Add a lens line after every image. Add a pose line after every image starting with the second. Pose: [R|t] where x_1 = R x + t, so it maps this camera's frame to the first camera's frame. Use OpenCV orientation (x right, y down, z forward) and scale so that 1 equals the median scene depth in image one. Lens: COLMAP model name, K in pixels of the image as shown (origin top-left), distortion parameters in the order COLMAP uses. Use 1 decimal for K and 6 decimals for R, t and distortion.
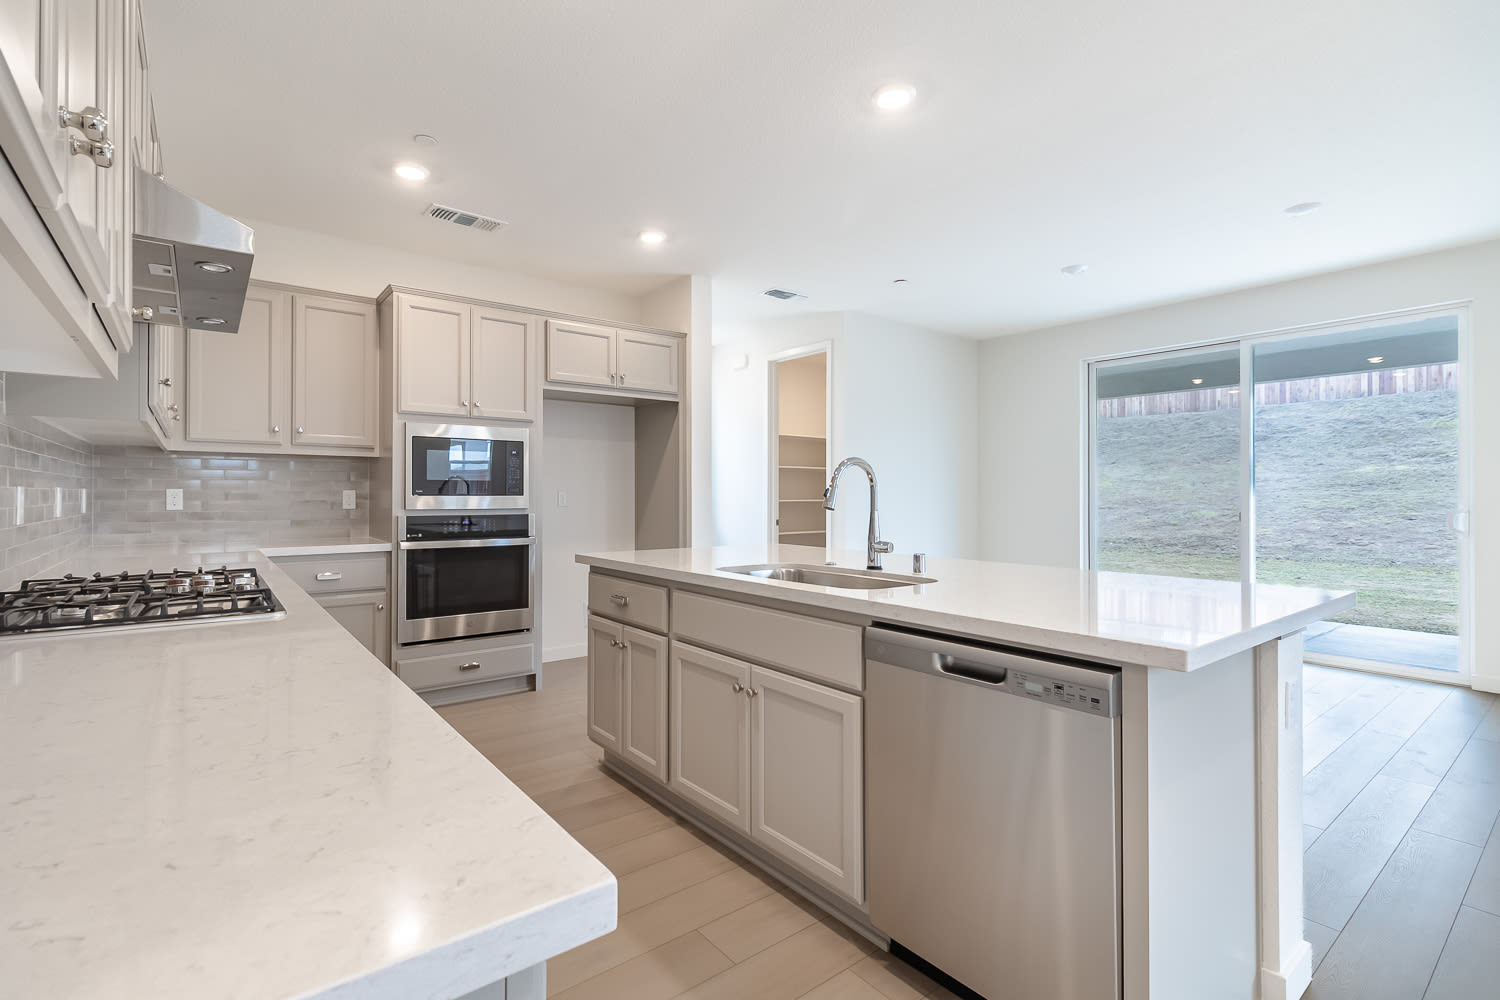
lens RADIAL K [[707.4, 0, 742.0], [0, 707.4, 488.7], [0, 0, 1]] dist [-0.000253, 0.000722]
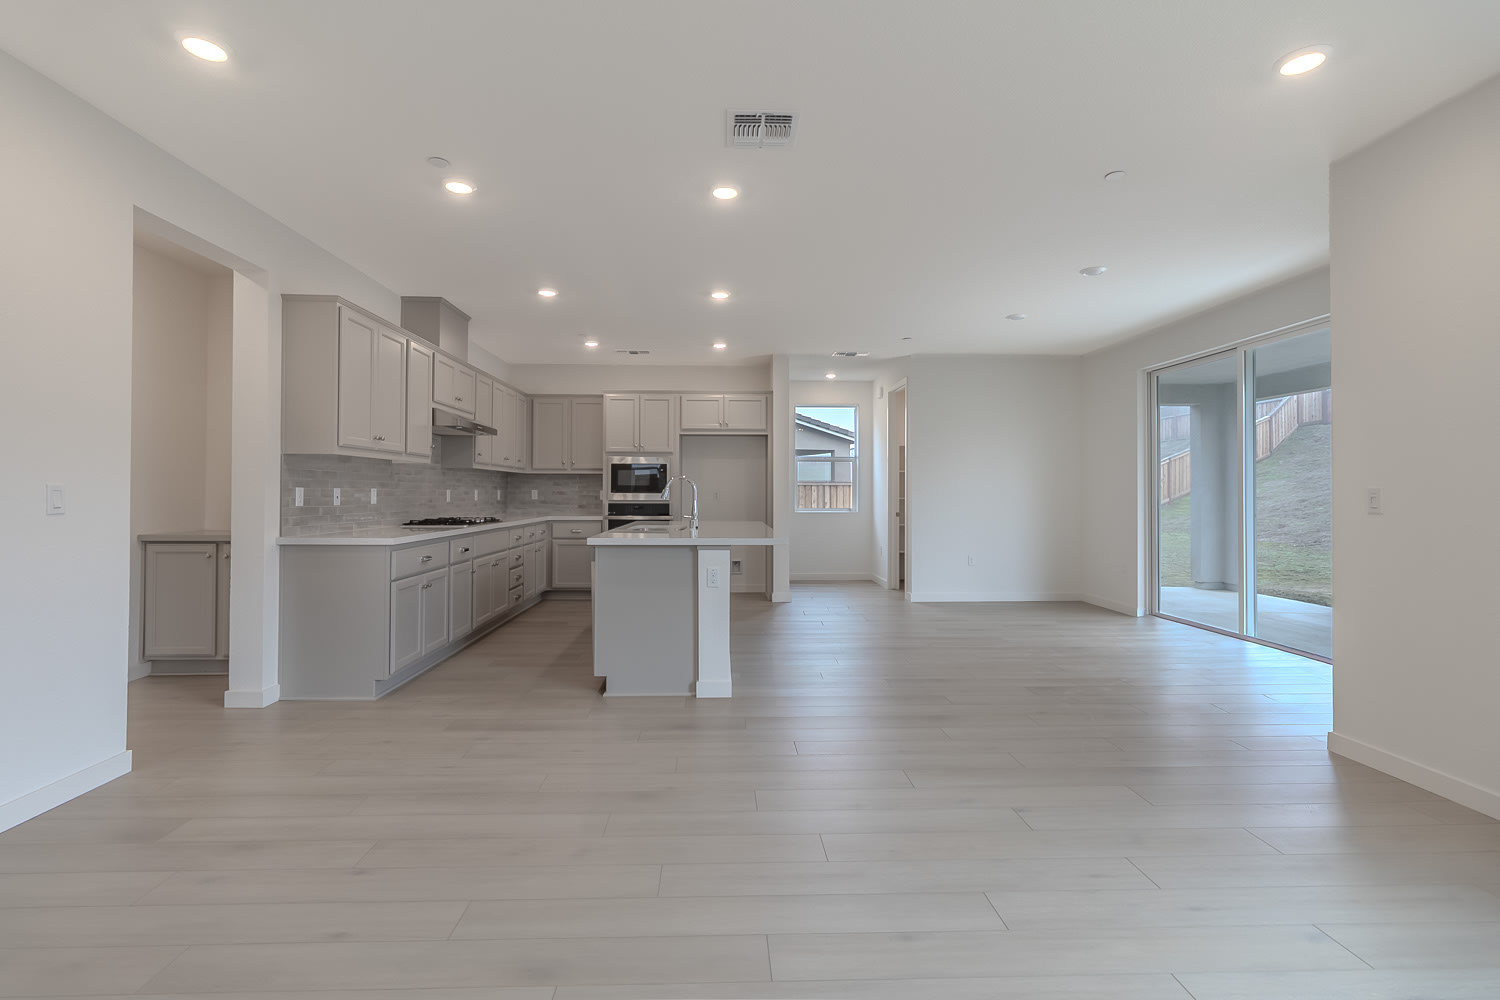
lens RADIAL K [[707.4, 0, 728.1], [0, 707.4, 483.3], [0, 0, 1]] dist [-0.000253, 0.000722]
pose [[0.792974, -0.005840, -0.609228, 0.935851], [0.001805, 0.999972, -0.007236, -0.002870], [0.609253, 0.004638, 0.792962, -0.361373]]
